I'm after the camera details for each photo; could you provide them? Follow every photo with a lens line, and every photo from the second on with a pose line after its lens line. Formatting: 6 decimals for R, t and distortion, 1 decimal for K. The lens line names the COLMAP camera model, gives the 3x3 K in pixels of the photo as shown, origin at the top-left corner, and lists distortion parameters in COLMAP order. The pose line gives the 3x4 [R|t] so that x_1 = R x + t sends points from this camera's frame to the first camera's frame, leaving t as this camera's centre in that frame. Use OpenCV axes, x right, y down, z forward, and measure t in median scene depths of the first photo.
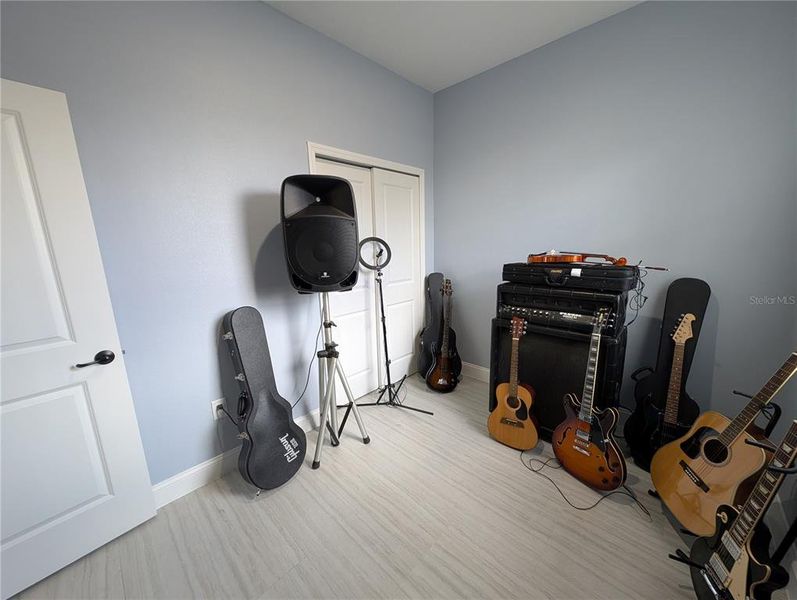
lens RADIAL K [[298.9, 0, 402.7], [0, 298.9, 298.7], [0, 0, 1]] dist [0.007972, -0.003934]
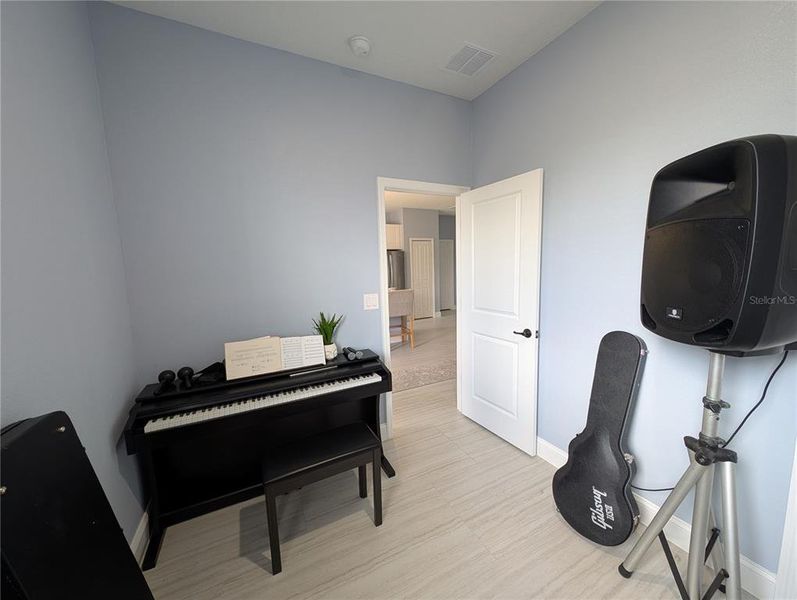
lens RADIAL K [[298.9, 0, 398.8], [0, 298.9, 299.7], [0, 0, 1]] dist [0.007972, -0.003934]
pose [[-0.342780, 0.148682, -0.927575, 0.625346], [-0.139528, 0.968386, 0.206785, -0.192356], [0.928996, 0.200305, -0.311199, 0.808234]]
